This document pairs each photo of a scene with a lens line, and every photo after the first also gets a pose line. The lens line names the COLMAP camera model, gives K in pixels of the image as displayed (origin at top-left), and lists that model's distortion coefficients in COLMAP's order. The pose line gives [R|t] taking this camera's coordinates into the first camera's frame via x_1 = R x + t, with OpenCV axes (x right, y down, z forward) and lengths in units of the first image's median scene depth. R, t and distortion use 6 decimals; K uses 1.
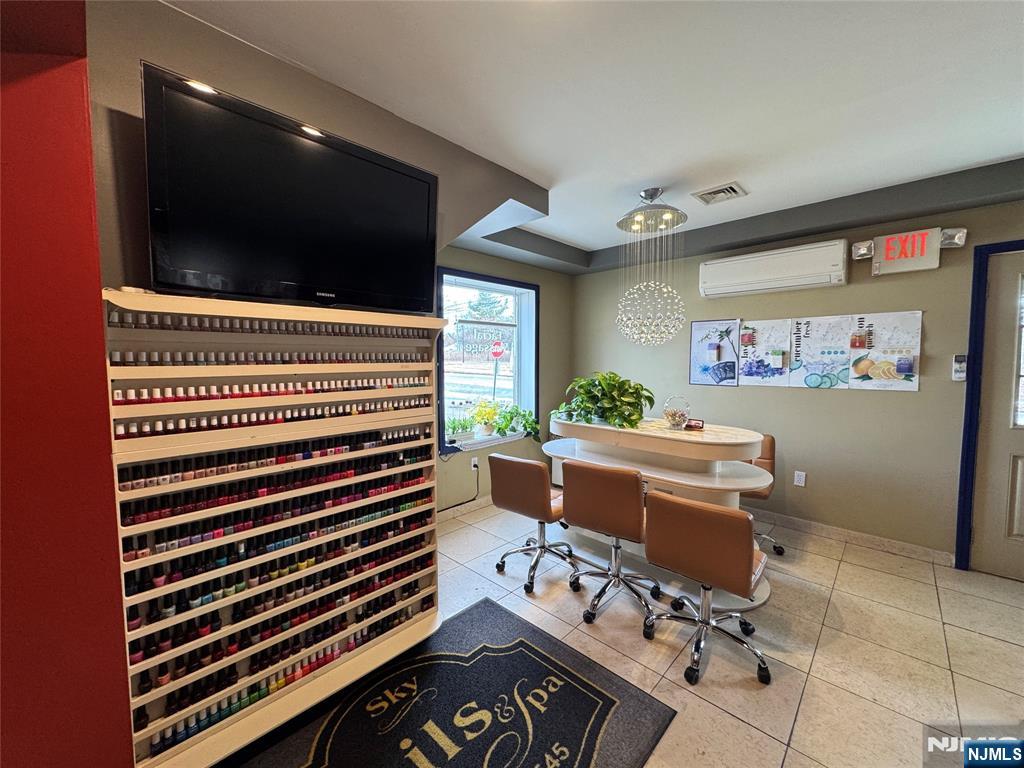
lens RADIAL K [[407.6, 0, 509.8], [0, 407.6, 381.9], [0, 0, 1]] dist [-0.000533, -0.000162]
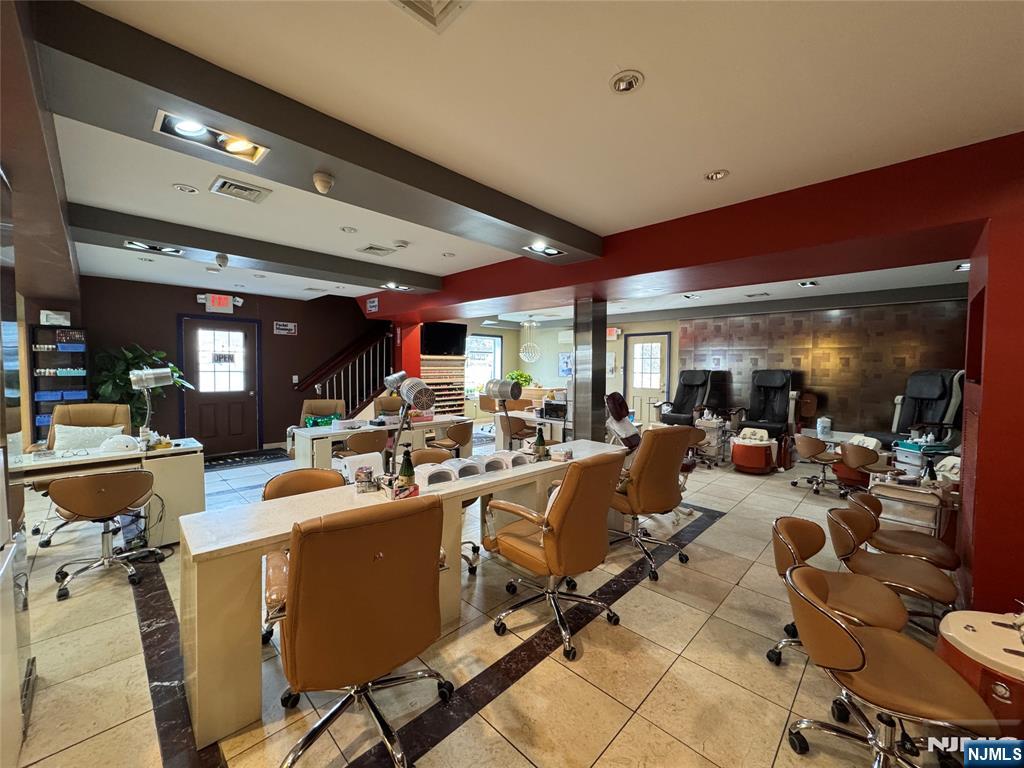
lens RADIAL K [[407.6, 0, 512.3], [0, 407.6, 382.0], [0, 0, 1]] dist [-0.000533, -0.000162]
pose [[0.999922, 0.011770, -0.004166, 0.238394], [-0.011824, 0.999843, -0.013200, 0.117641], [0.004010, 0.013248, 0.999904, -2.392216]]
